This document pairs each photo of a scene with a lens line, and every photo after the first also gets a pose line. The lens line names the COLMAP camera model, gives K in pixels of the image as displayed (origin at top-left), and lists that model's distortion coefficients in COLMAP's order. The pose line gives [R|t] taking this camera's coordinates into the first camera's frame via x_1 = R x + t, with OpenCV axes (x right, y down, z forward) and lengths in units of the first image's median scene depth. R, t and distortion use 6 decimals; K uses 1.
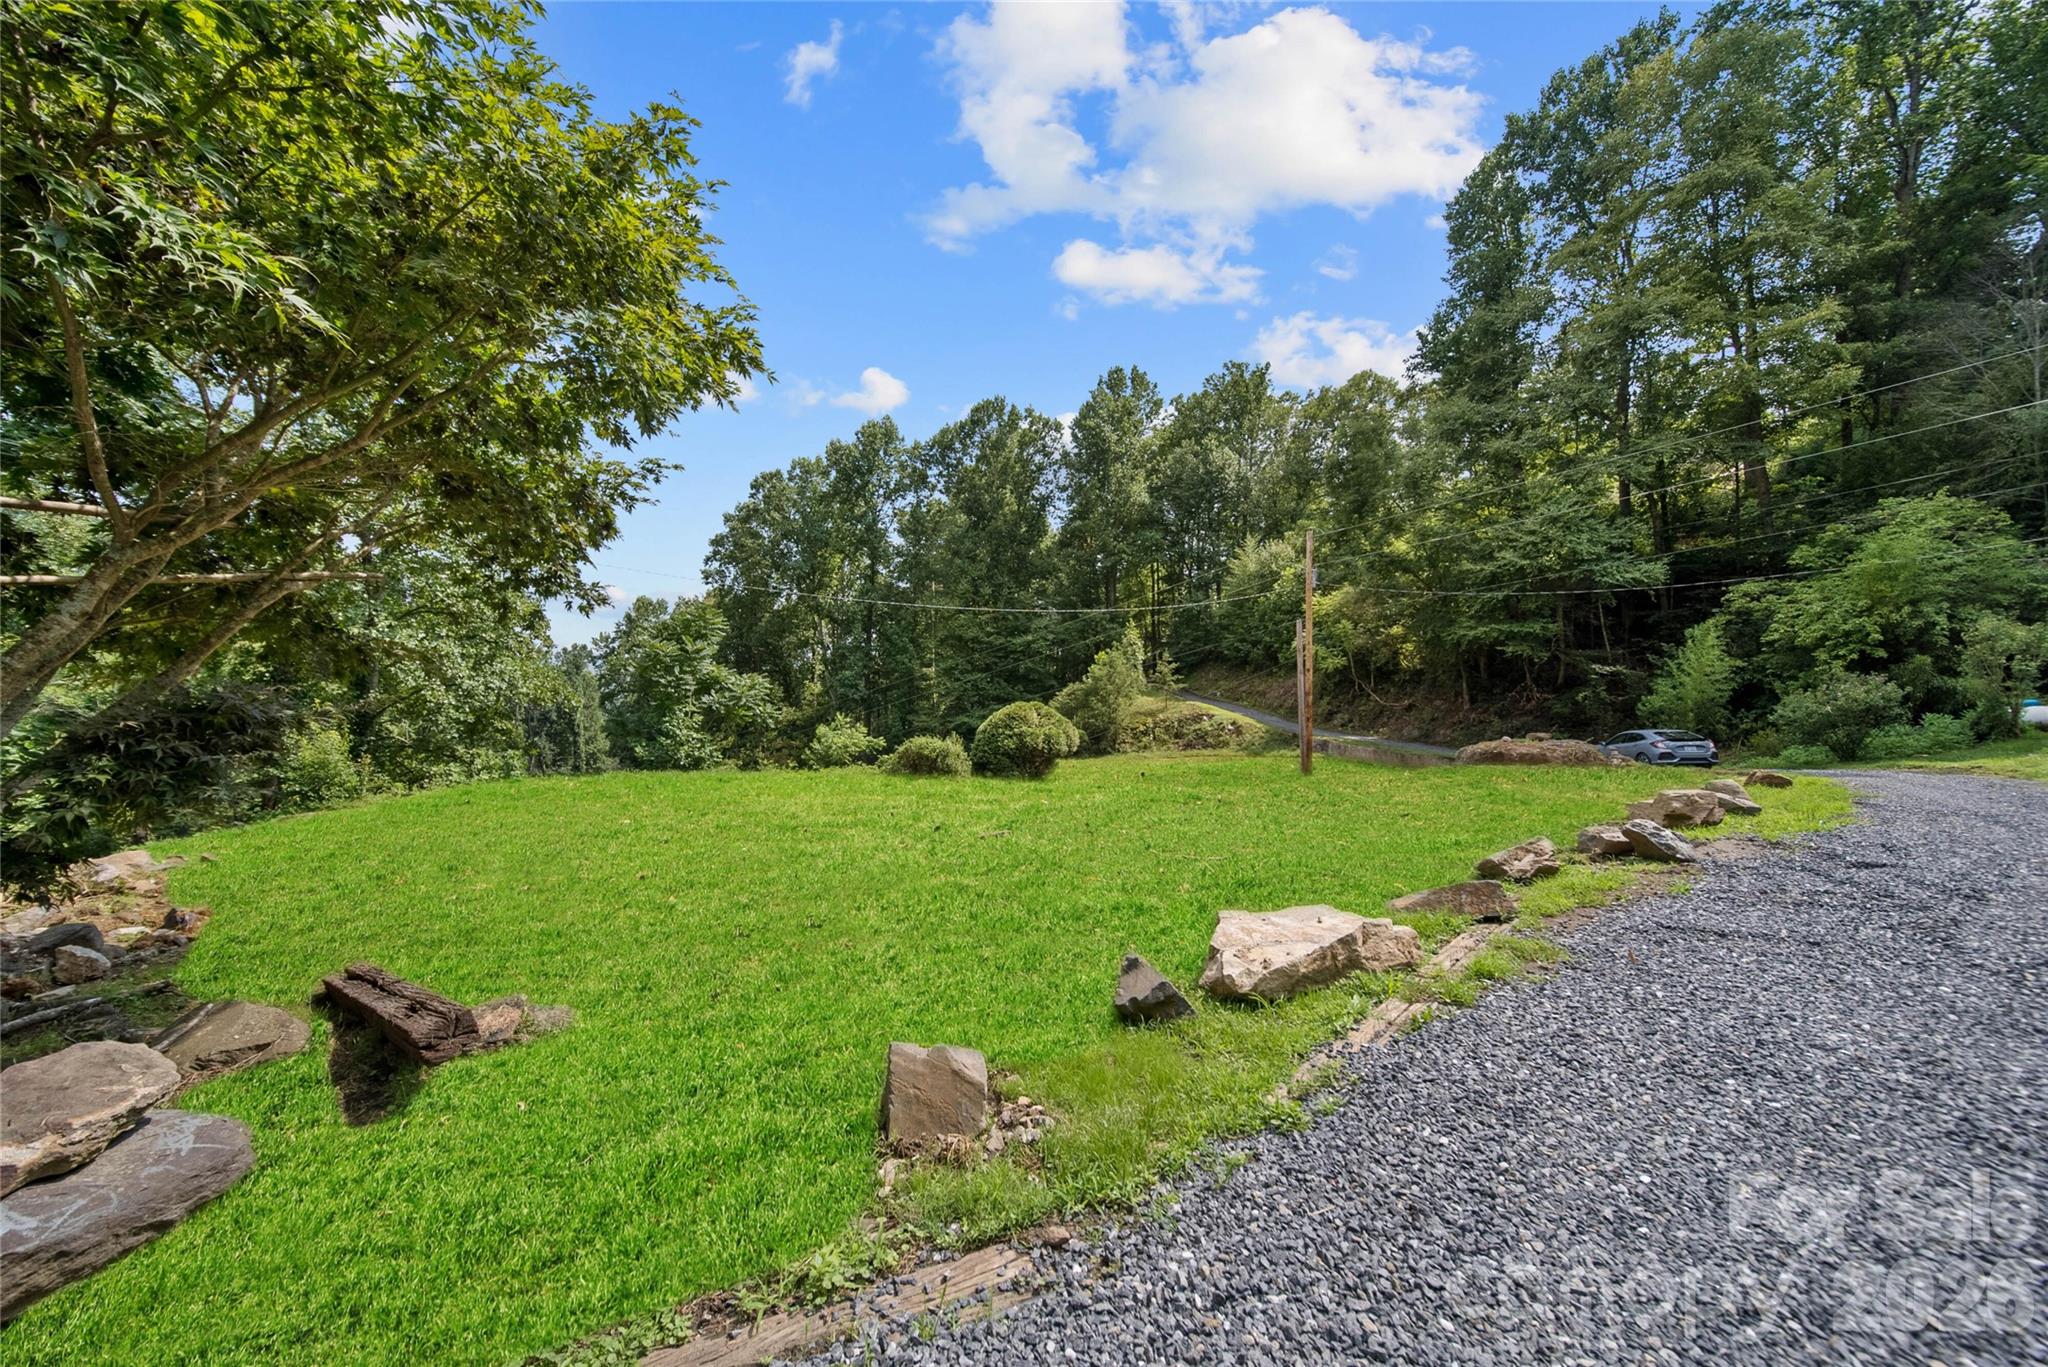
lens RADIAL K [[743.0, 0, 1021.6], [0, 743.0, 689.4], [0, 0, 1]] dist [-0.000960, -0.000397]
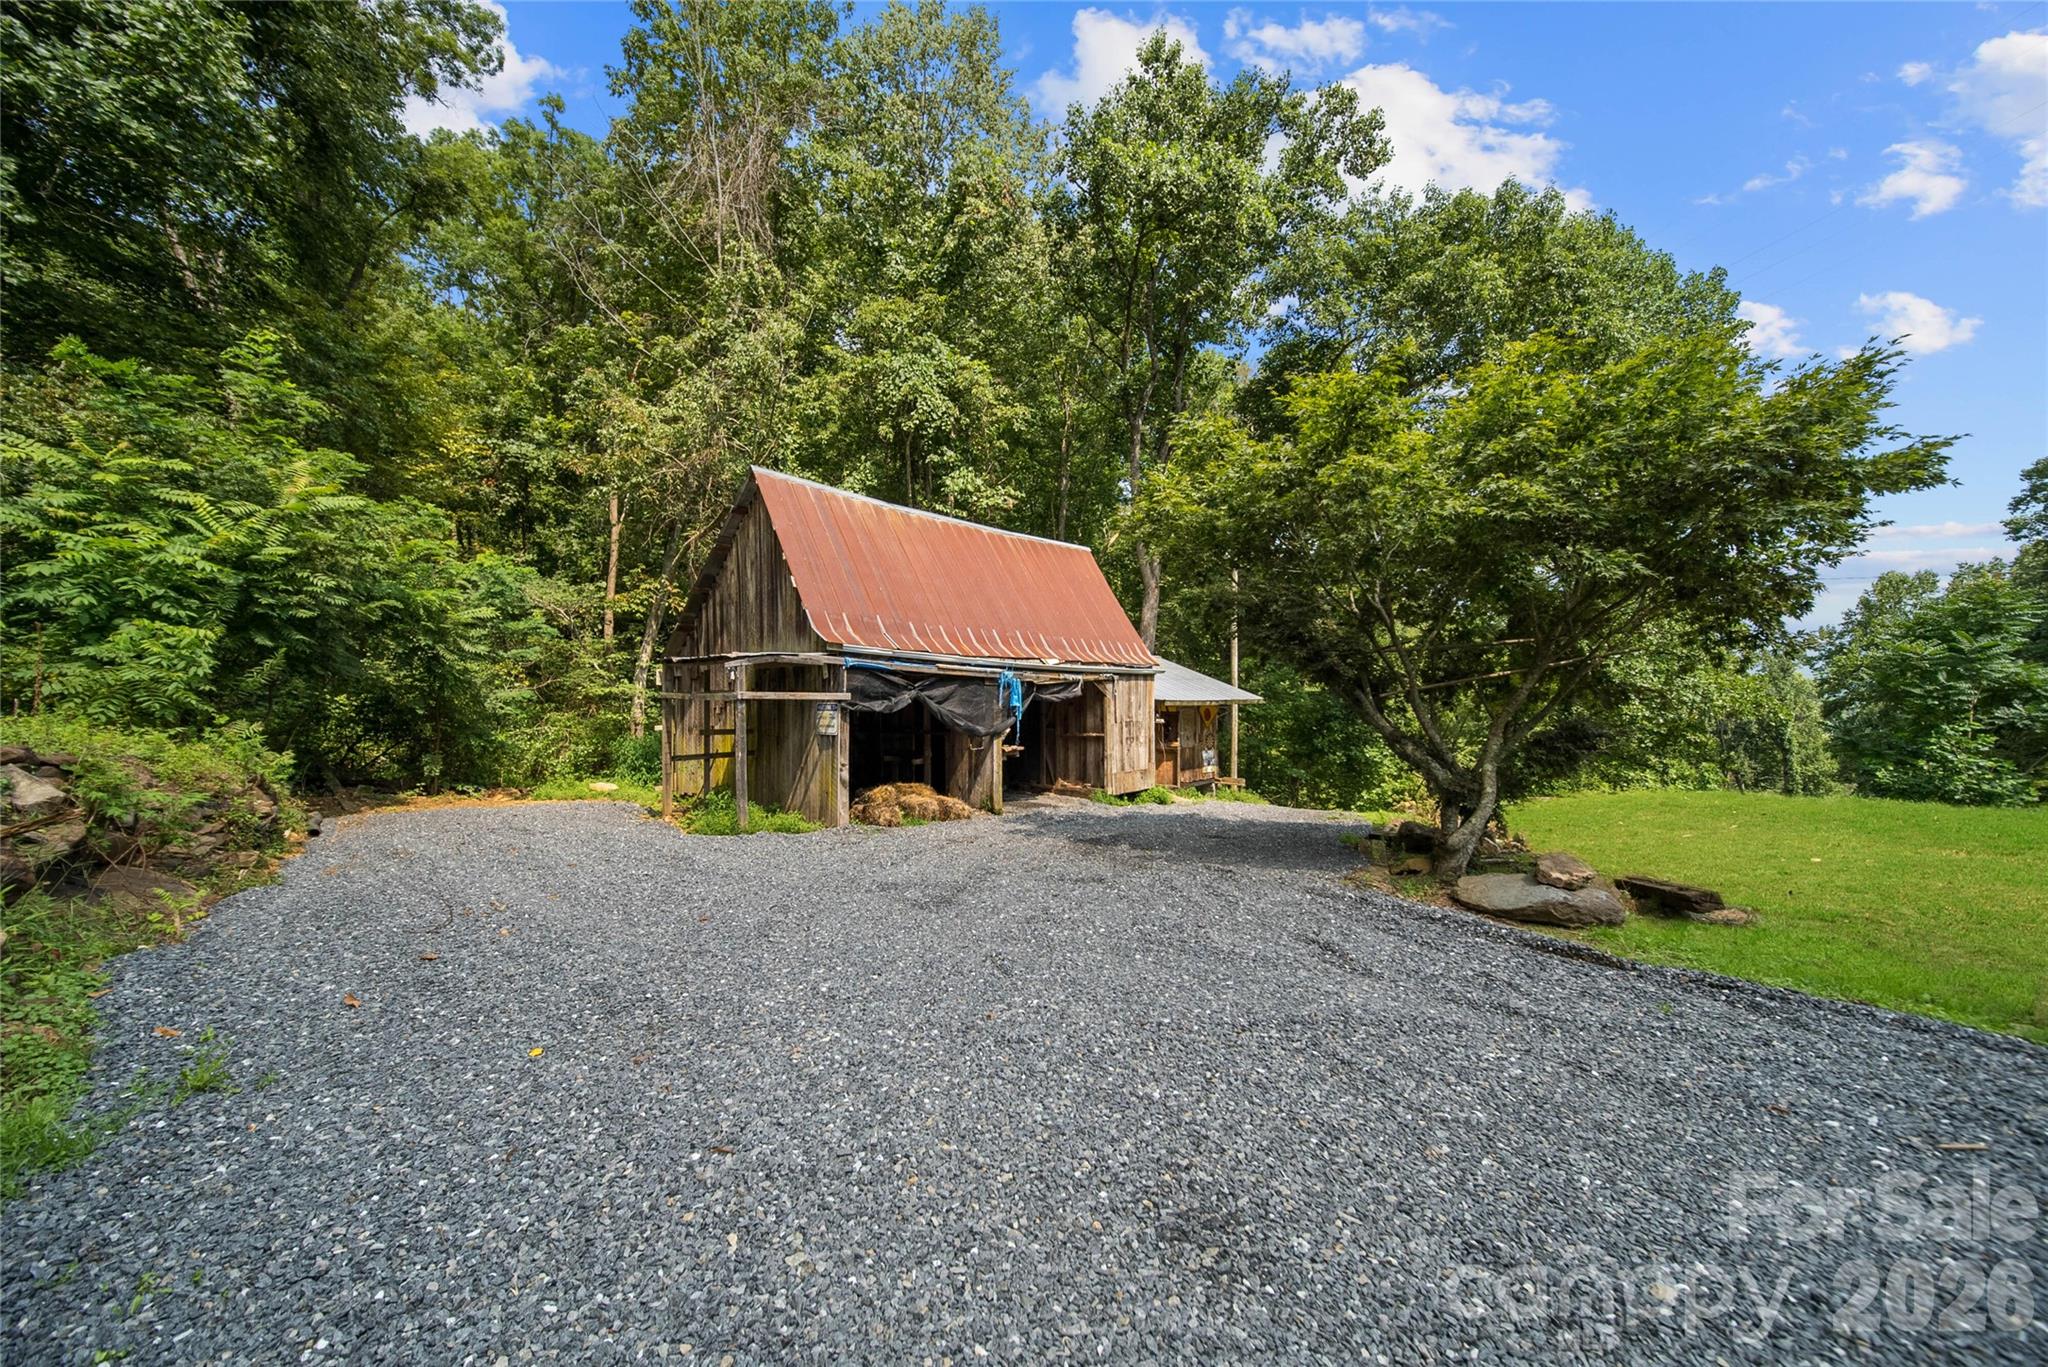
lens RADIAL K [[743.0, 0, 1021.6], [0, 743.0, 689.4], [0, 0, 1]] dist [-0.000960, -0.000397]
pose [[0.228606, -0.022587, -0.973257, 0.024894], [0.011131, 0.999726, -0.020586, -0.002314], [0.973456, -0.006127, 0.228794, -0.041167]]
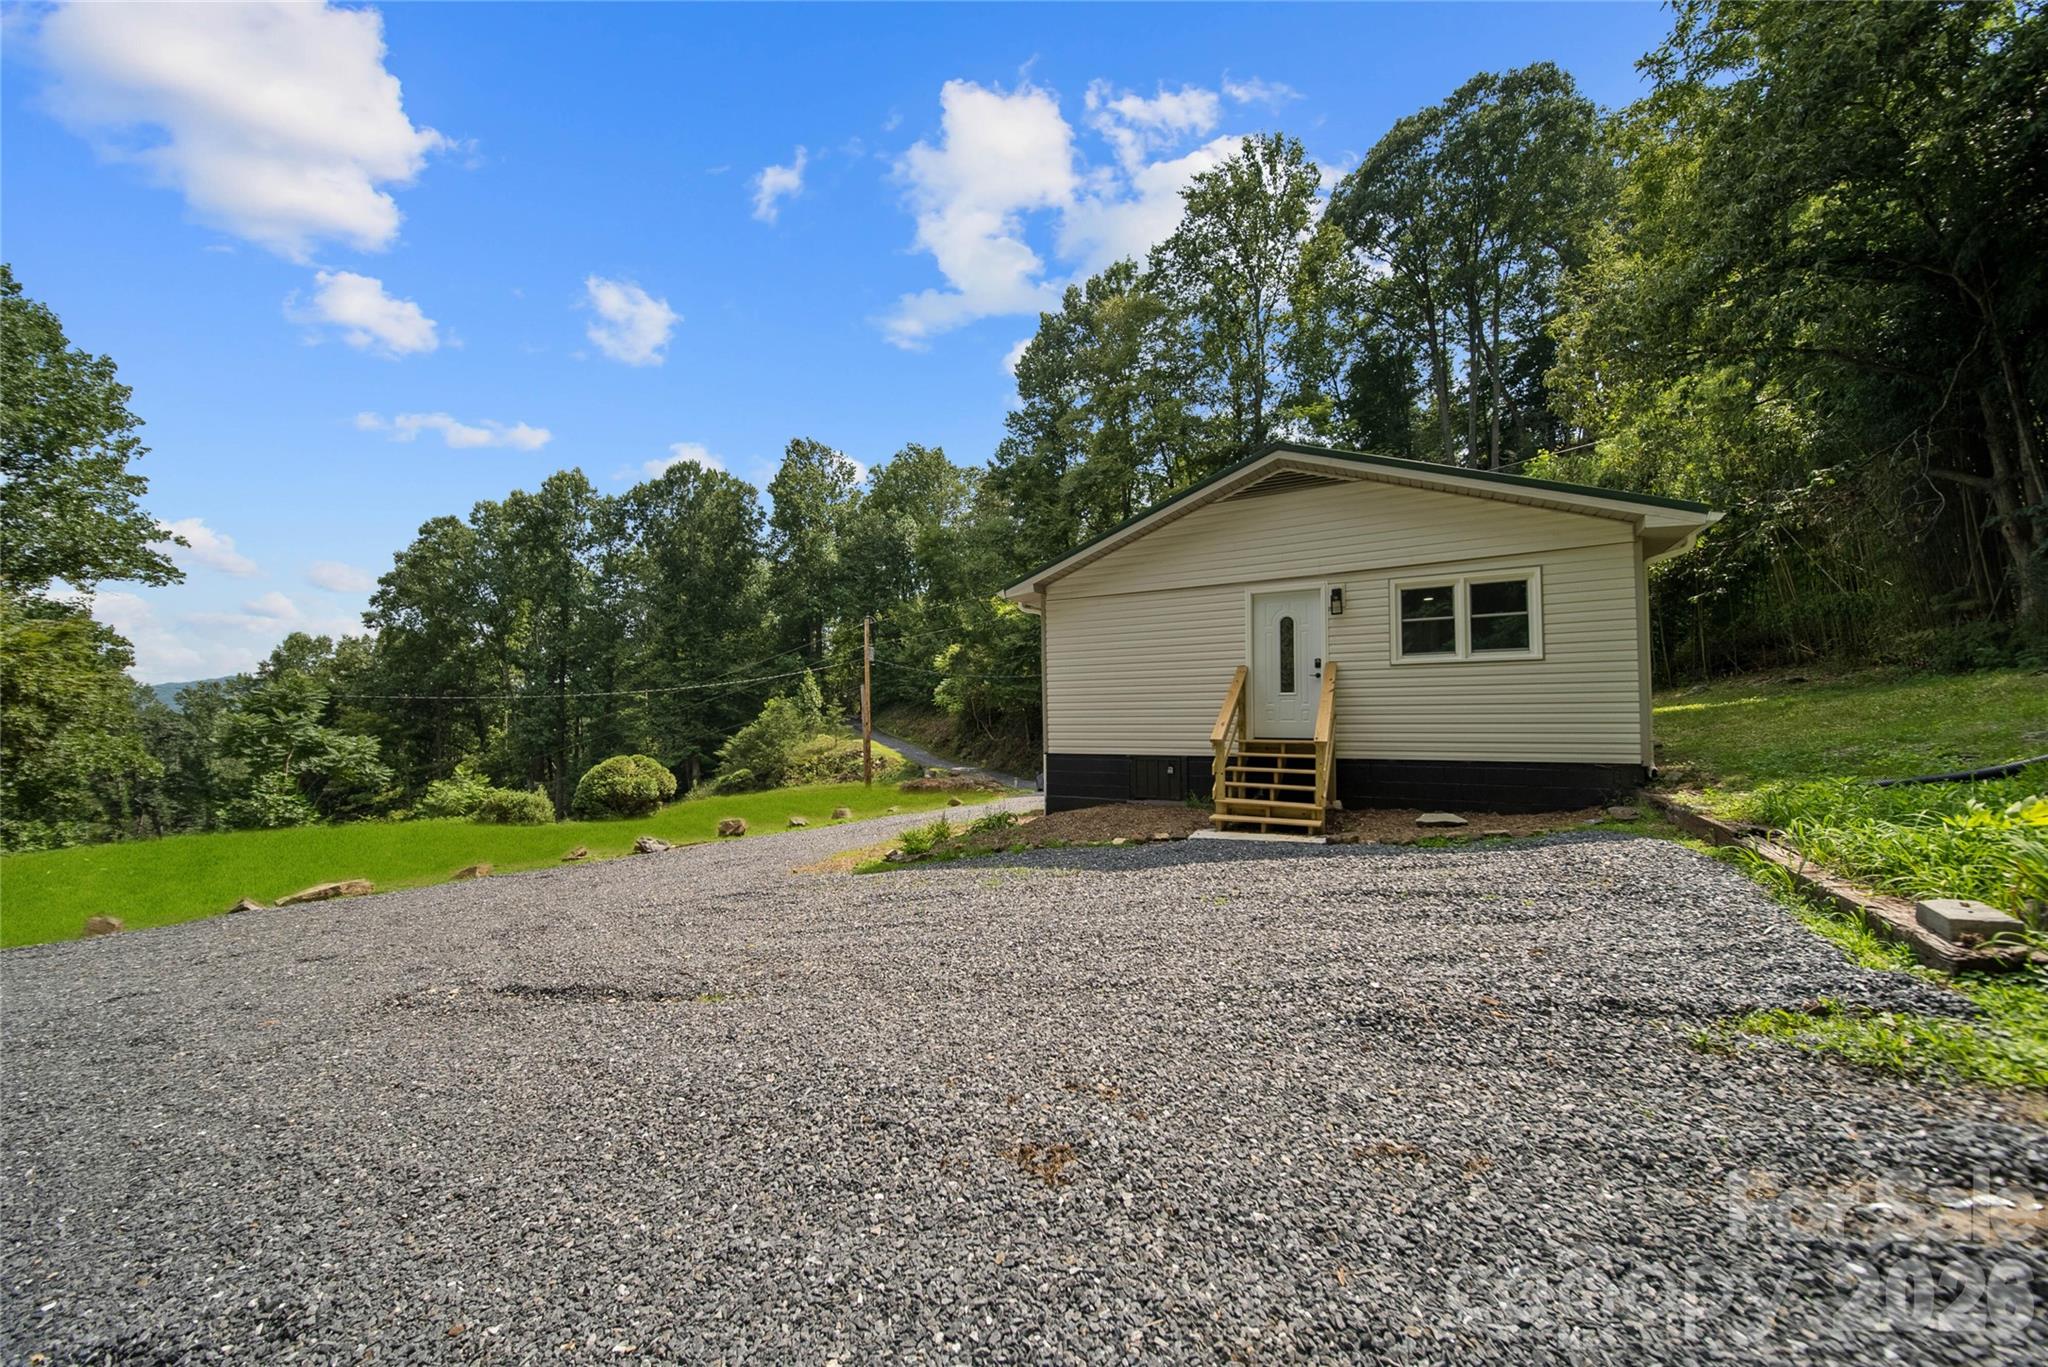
lens RADIAL K [[715.5, 0, 994.1], [0, 715.5, 696.4], [0, 0, 1]] dist [-0.000151, -0.000024]
pose [[0.959748, -0.011618, 0.280623, 0.097525], [0.019921, 0.999443, -0.026755, -0.014124], [-0.280156, 0.031269, 0.959445, -0.115480]]
